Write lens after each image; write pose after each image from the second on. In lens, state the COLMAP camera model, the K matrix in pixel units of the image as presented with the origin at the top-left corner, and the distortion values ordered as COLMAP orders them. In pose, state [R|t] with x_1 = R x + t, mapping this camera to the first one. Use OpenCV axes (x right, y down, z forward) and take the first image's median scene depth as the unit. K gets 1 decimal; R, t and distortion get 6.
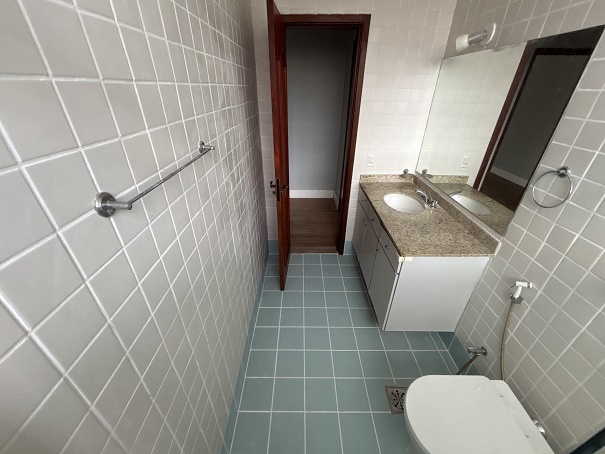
lens RADIAL K [[243.6, 0, 301.6], [0, 243.6, 227.0], [0, 0, 1]] dist [-0.000955, -0.000466]
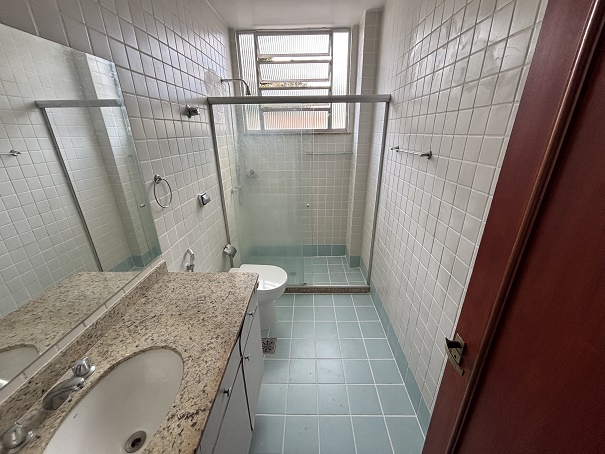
lens RADIAL K [[243.6, 0, 302.6], [0, 243.6, 225.9], [0, 0, 1]] dist [-0.000955, -0.000466]
pose [[-0.999890, -0.008085, 0.012465, 0.199798], [0.004540, 0.632590, 0.774473, -0.719474], [-0.014146, 0.774444, -0.632484, 1.351144]]
